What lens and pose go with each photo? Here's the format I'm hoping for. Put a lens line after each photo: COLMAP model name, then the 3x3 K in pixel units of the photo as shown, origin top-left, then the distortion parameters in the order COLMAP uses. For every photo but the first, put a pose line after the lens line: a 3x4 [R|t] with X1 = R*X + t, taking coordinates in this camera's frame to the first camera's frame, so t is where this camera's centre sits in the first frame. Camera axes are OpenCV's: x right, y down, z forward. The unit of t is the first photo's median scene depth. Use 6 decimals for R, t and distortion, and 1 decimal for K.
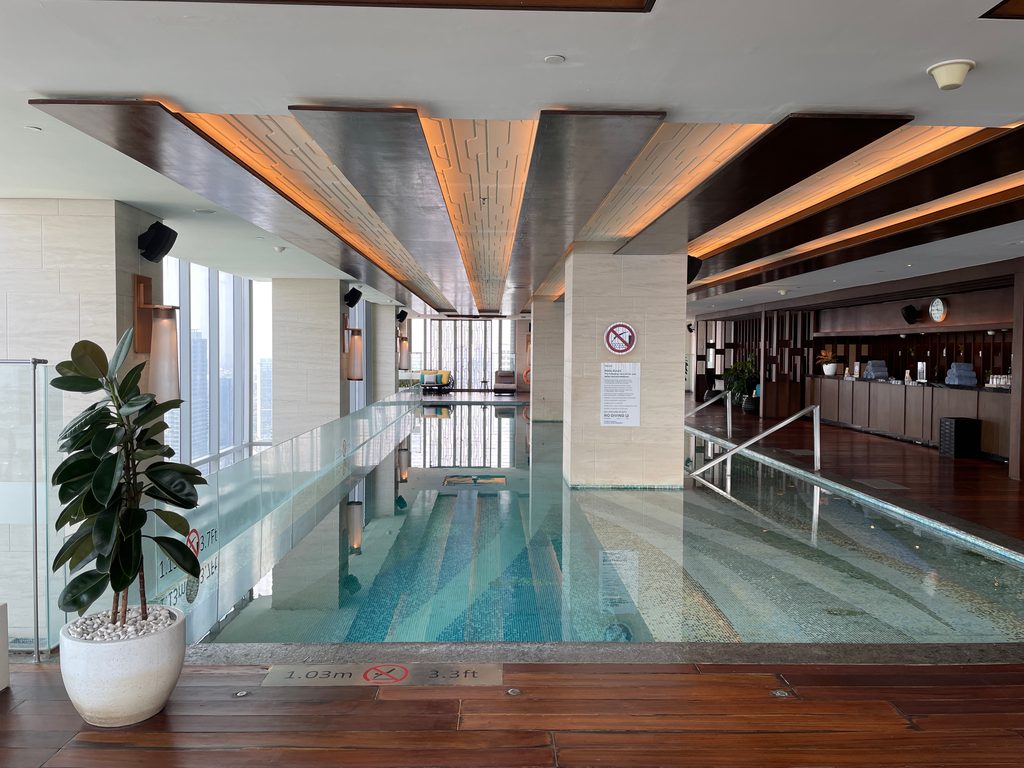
lens RADIAL K [[777.5, 0, 511.2], [0, 777.5, 380.5], [0, 0, 1]] dist [0.078757, -0.113913]
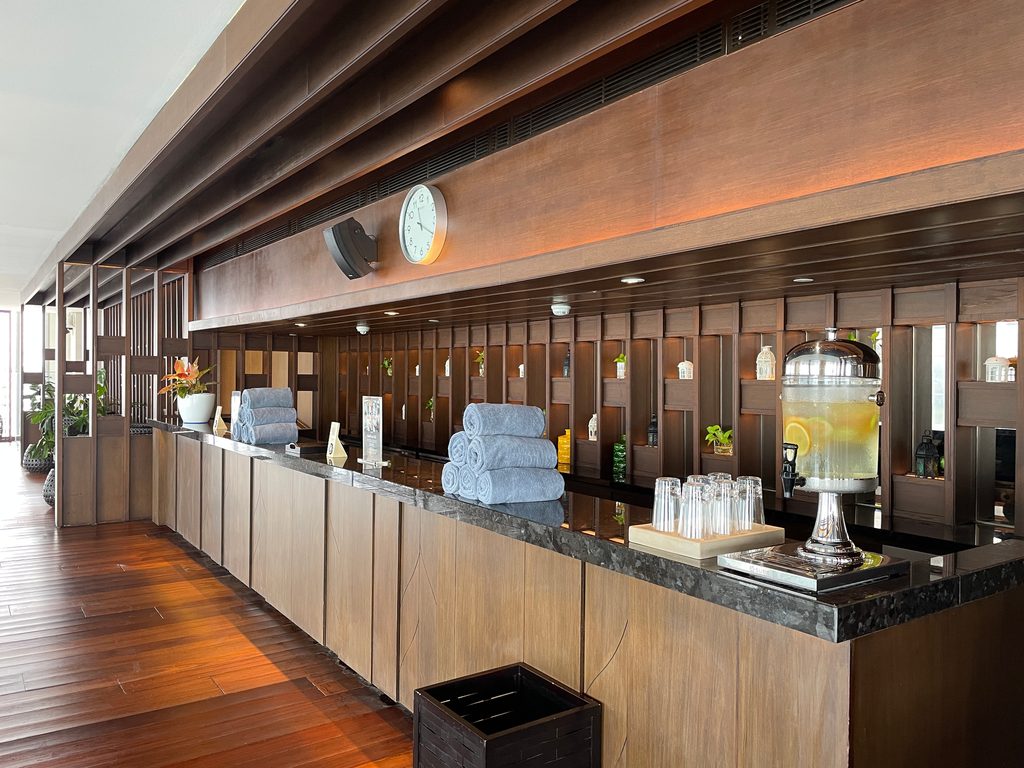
lens RADIAL K [[777.5, 0, 511.2], [0, 777.5, 380.5], [0, 0, 1]] dist [0.078757, -0.113913]
pose [[0.839202, -0.000559, 0.543820, 0.586599], [0.014033, 0.999689, -0.020628, -0.032395], [-0.543639, 0.024942, 0.838949, 1.052675]]
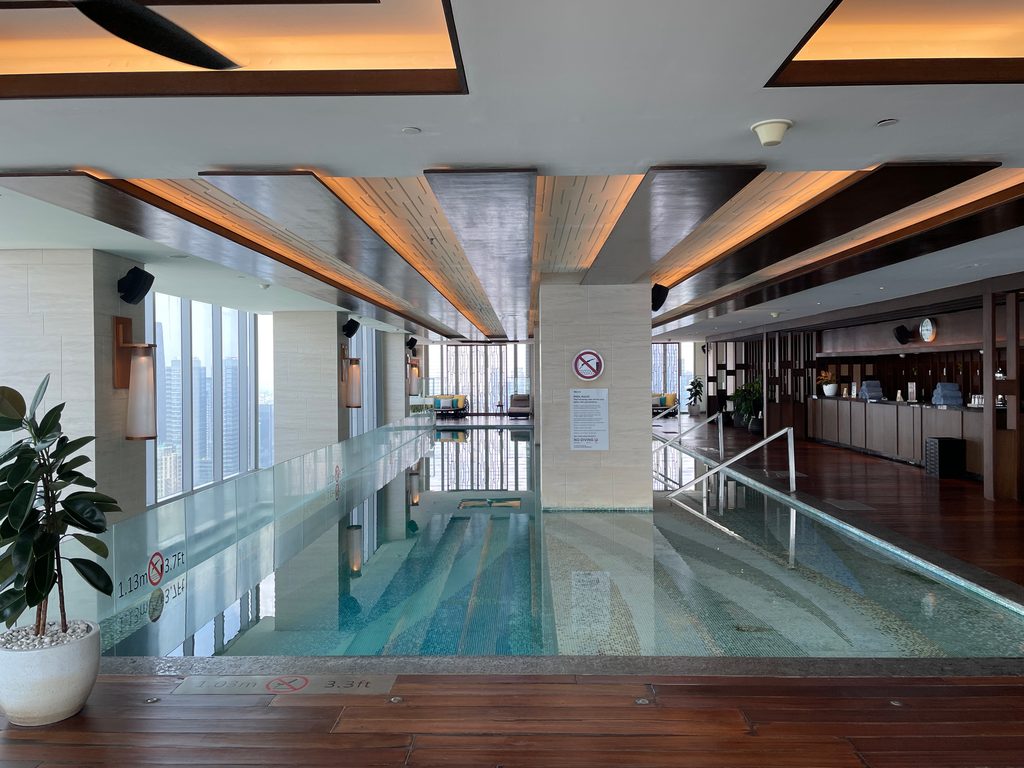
lens RADIAL K [[777.5, 0, 511.2], [0, 777.5, 380.5], [0, 0, 1]] dist [0.078757, -0.113913]
pose [[0.998683, -0.015133, -0.049033, 0.087643], [0.013744, 0.999498, -0.028545, -0.005658], [0.049440, 0.027833, 0.998389, -0.038163]]
